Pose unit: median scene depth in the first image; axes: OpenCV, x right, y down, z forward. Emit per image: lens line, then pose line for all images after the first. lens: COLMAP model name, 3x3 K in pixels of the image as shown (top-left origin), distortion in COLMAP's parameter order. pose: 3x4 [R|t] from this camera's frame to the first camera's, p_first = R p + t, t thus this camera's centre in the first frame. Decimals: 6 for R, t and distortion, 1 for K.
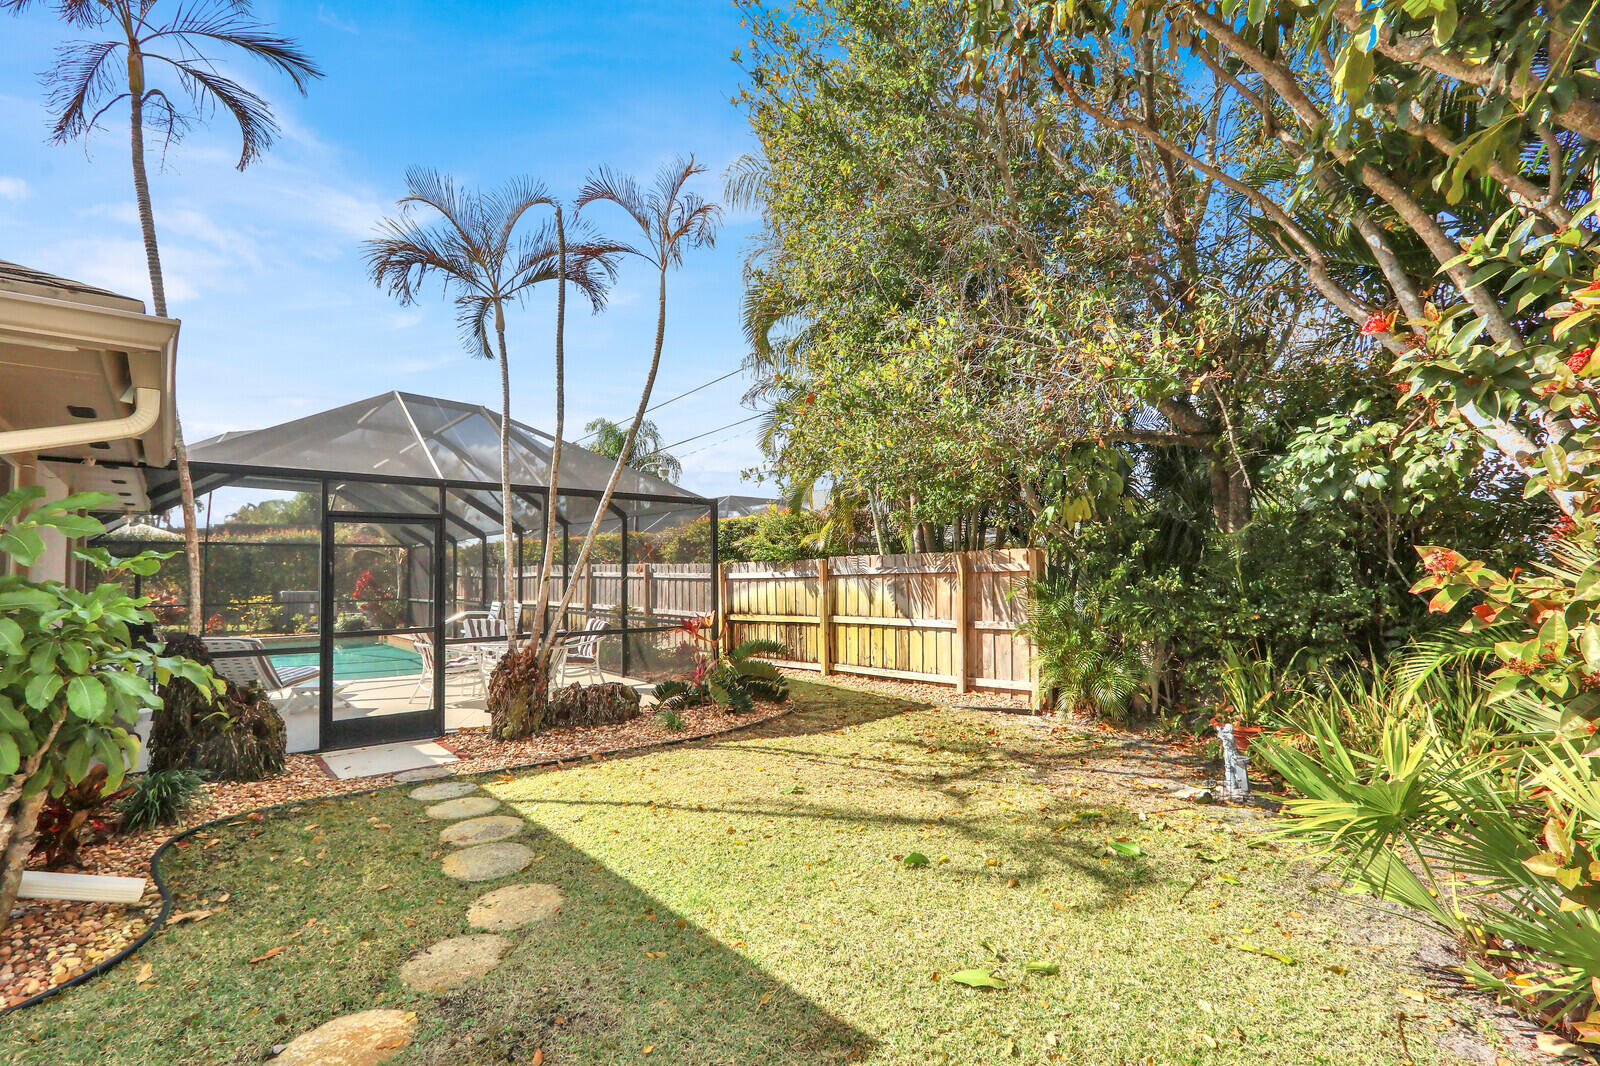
lens RADIAL K [[740.9, 0, 805.7], [0, 740.9, 564.4], [0, 0, 1]] dist [-0.003149, -0.000240]
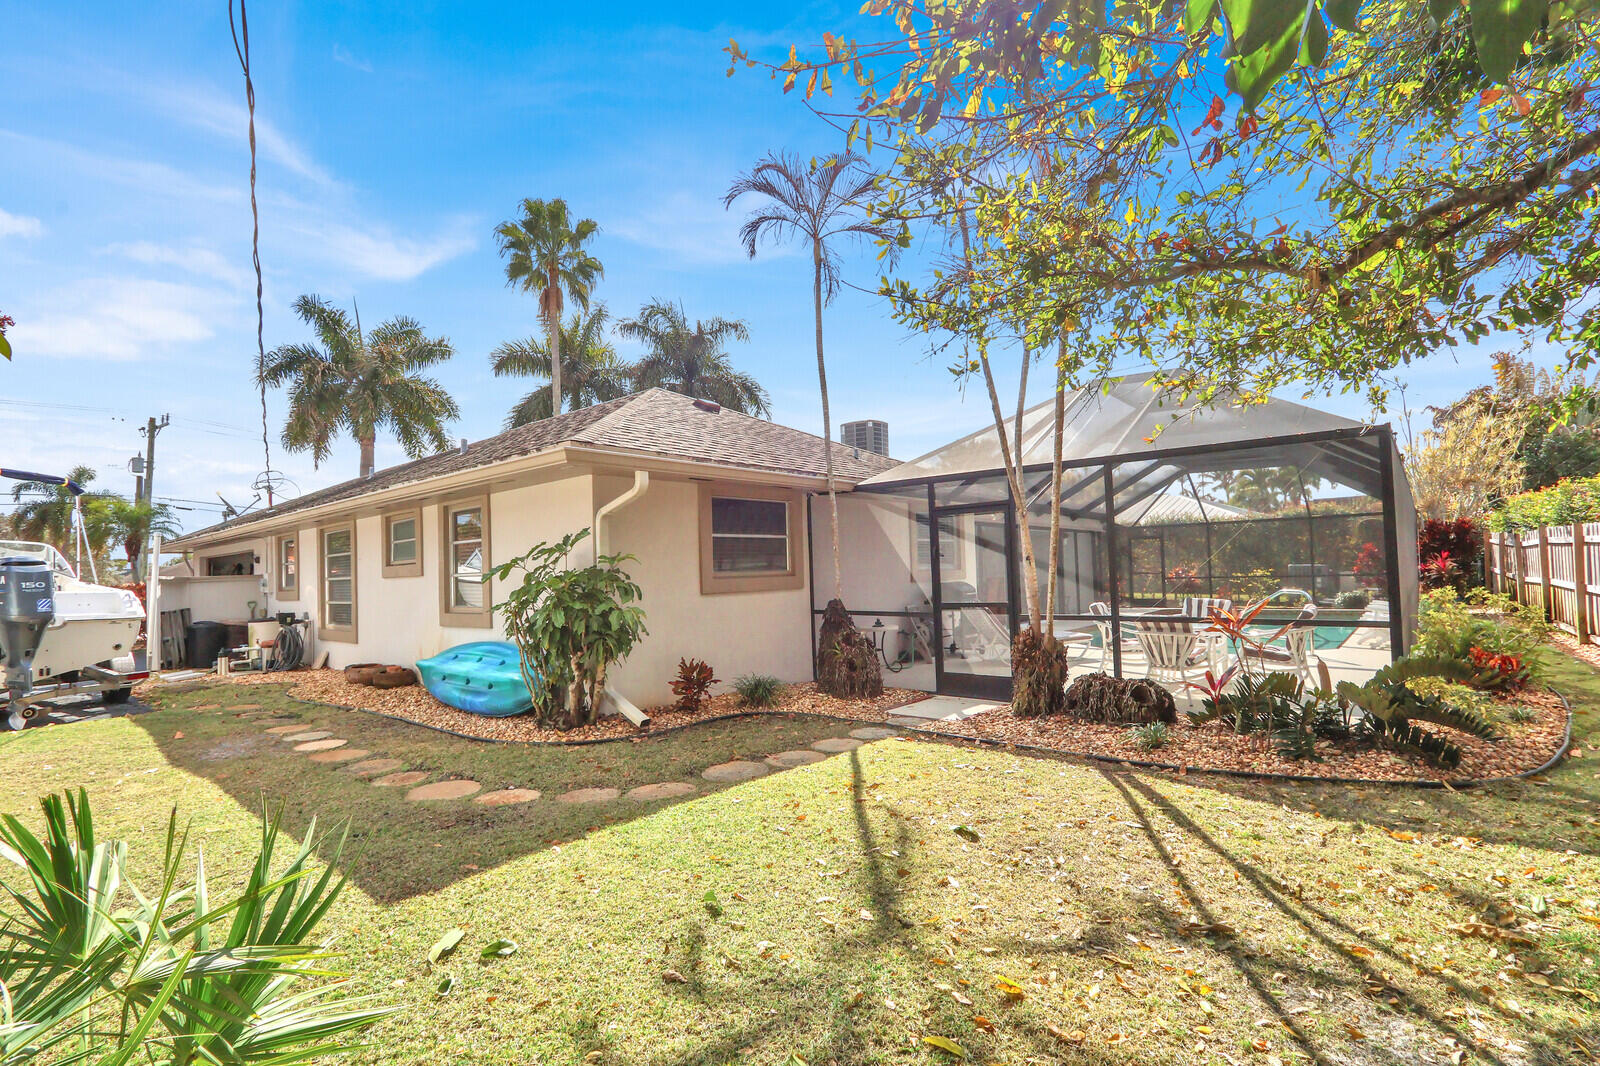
lens RADIAL K [[740.9, 0, 805.7], [0, 740.9, 564.4], [0, 0, 1]] dist [-0.003149, -0.000240]
pose [[0.156238, -0.001937, -0.987718, 0.691742], [0.040194, 0.999182, 0.004399, 0.016805], [0.986901, -0.040387, 0.156188, 0.696889]]
